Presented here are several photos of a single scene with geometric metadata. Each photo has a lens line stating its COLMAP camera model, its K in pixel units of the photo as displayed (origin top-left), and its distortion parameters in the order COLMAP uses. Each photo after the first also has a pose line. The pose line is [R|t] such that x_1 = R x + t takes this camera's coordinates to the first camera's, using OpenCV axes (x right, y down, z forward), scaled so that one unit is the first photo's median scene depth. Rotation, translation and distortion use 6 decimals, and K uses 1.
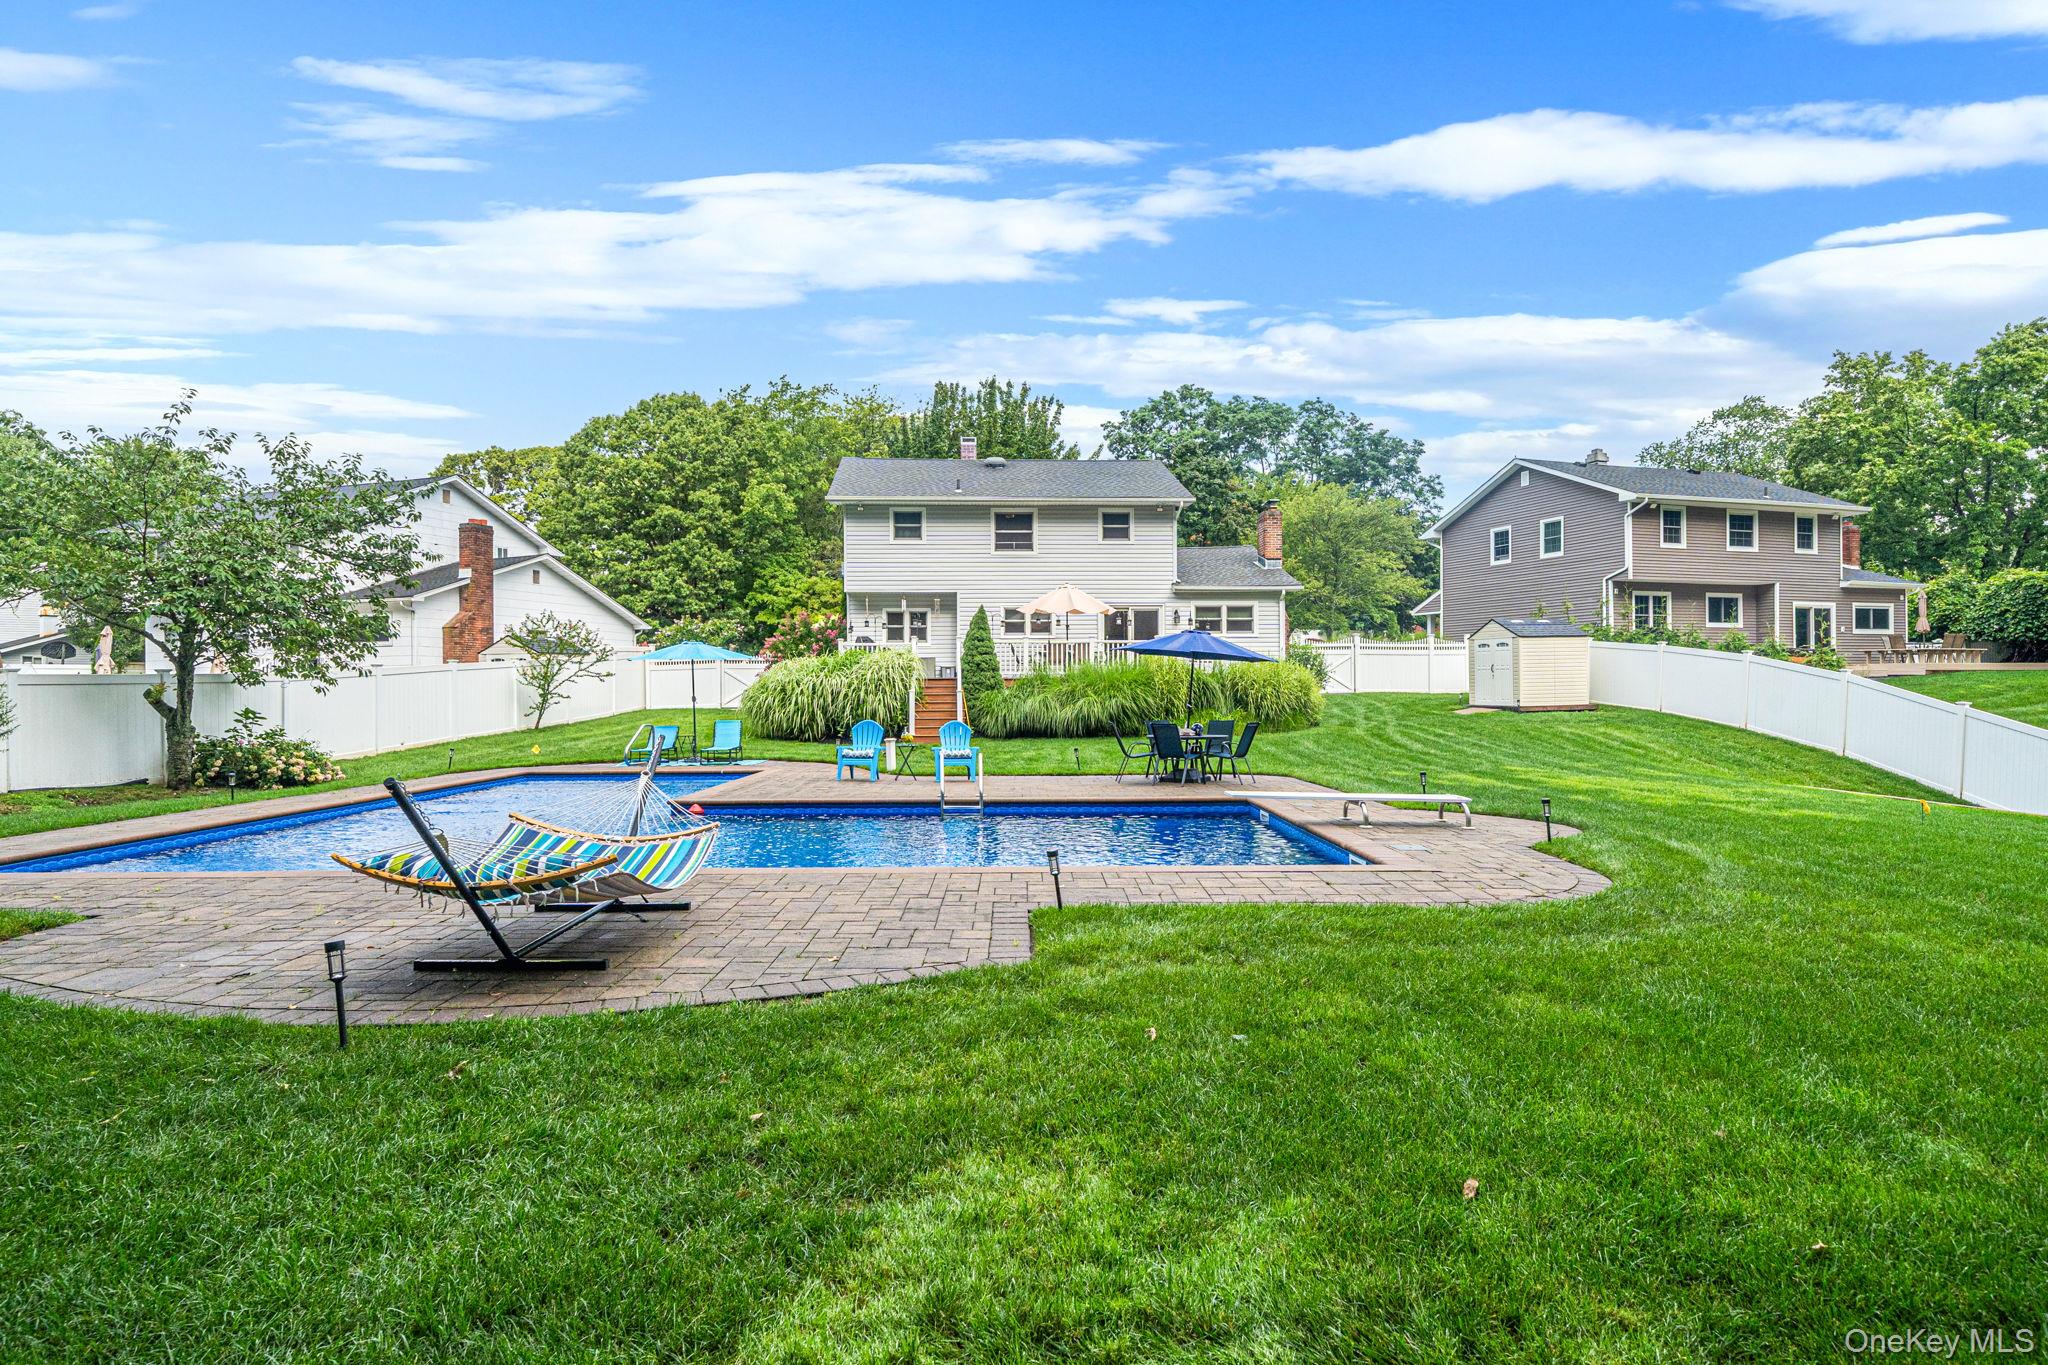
lens RADIAL K [[1090.1, 0, 1027.4], [0, 1090.1, 681.8], [0, 0, 1]] dist [-0.002839, -0.000190]
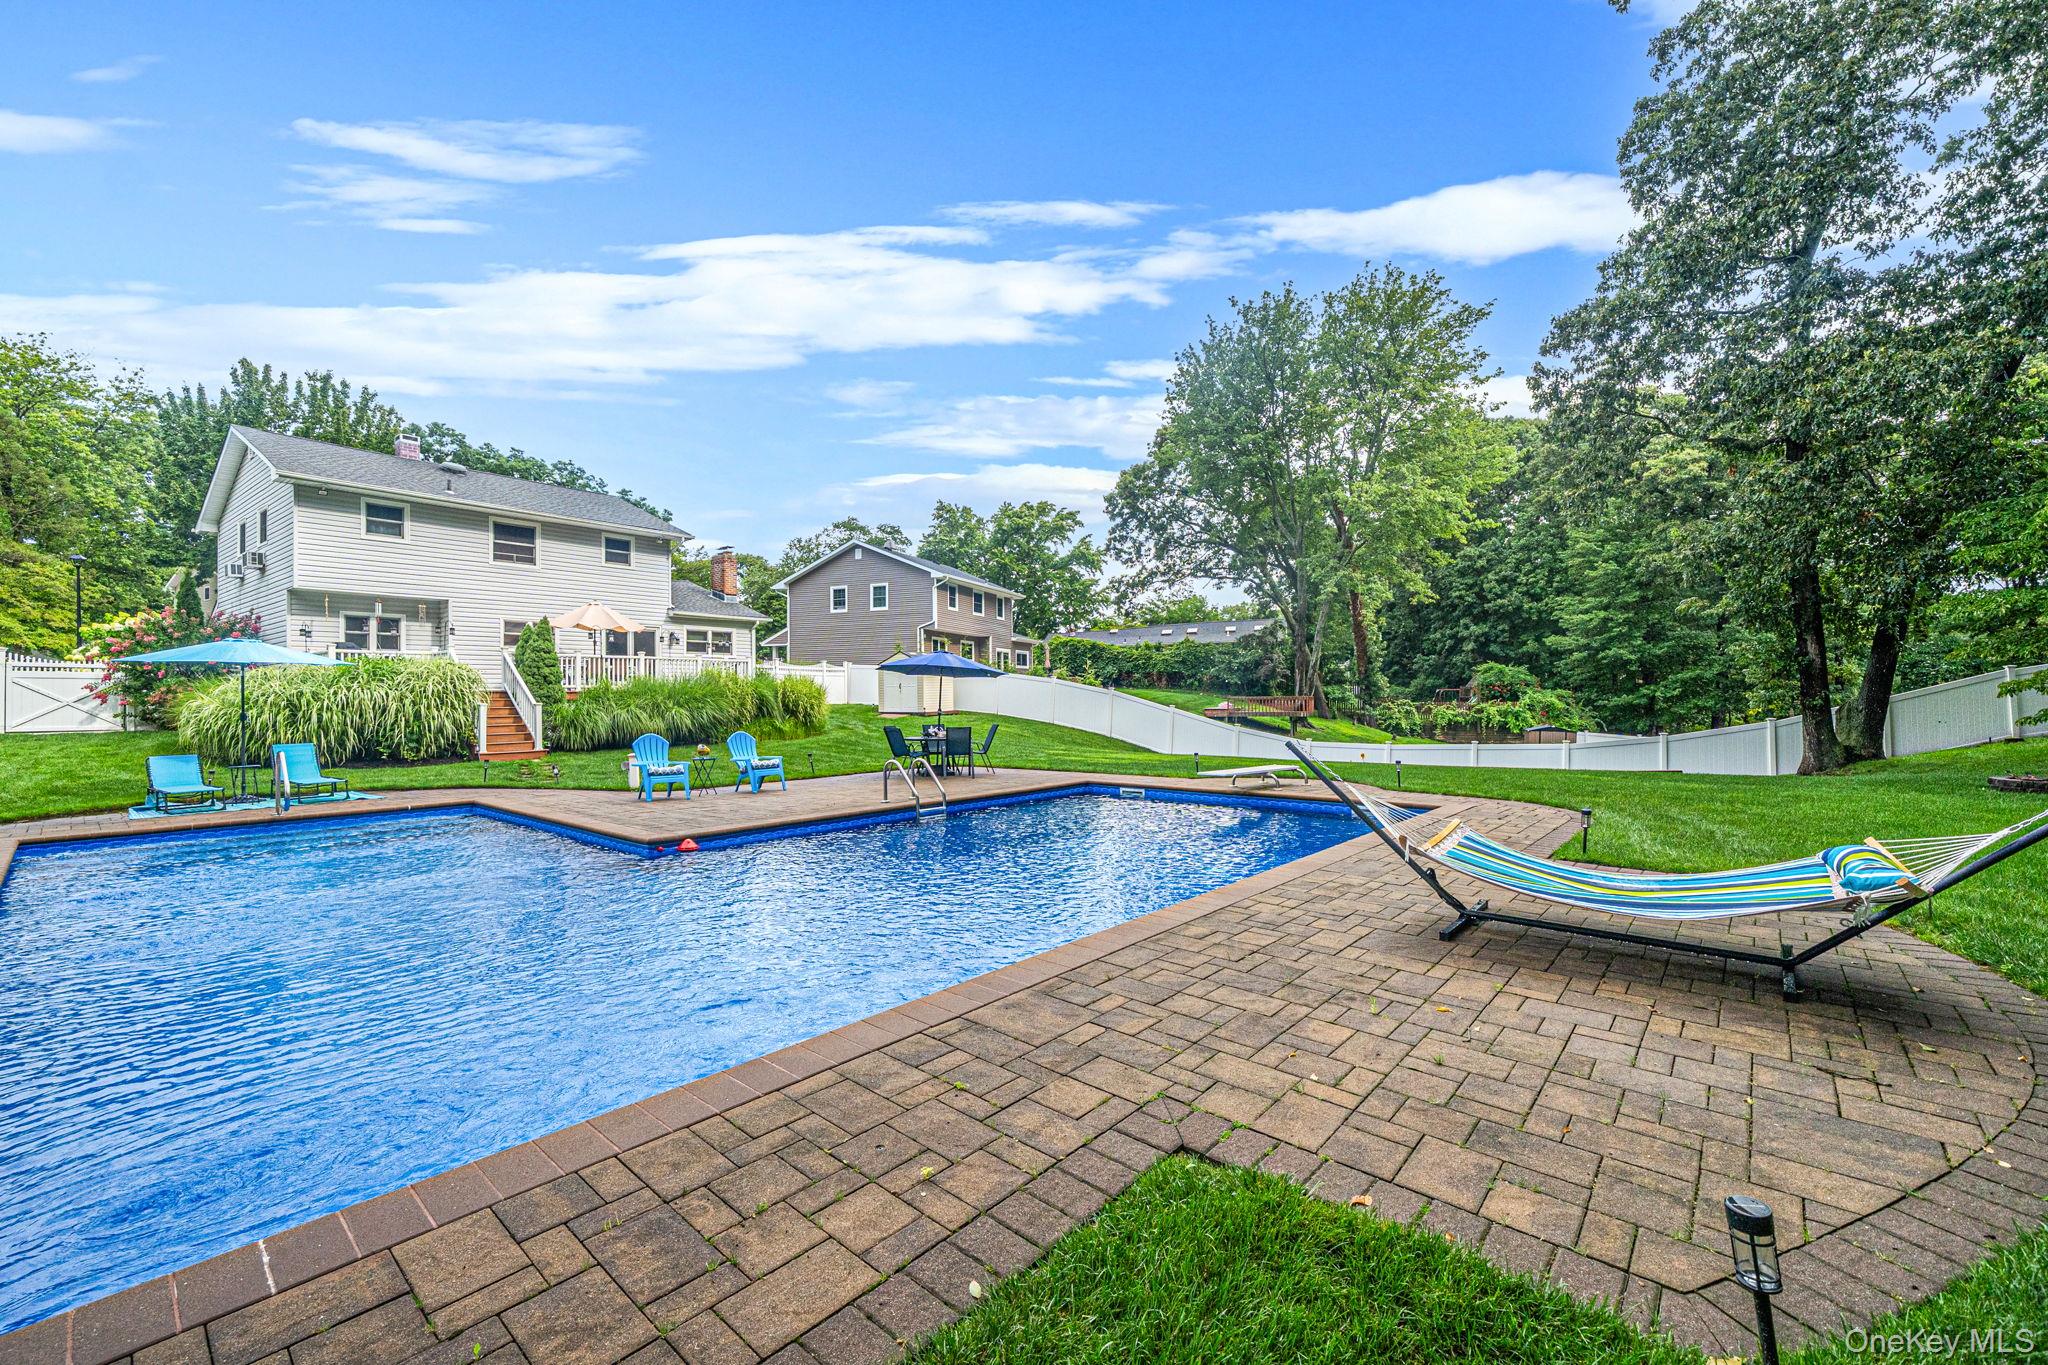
lens RADIAL K [[812.1, 0, 1016.1], [0, 812.1, 691.0], [0, 0, 1]] dist [-0.013776, -0.000290]
pose [[0.670136, 0.003833, 0.742228, -0.246324], [0.002604, 0.999968, -0.007515, 0.002523], [-0.742233, 0.006969, 0.670105, 0.169339]]
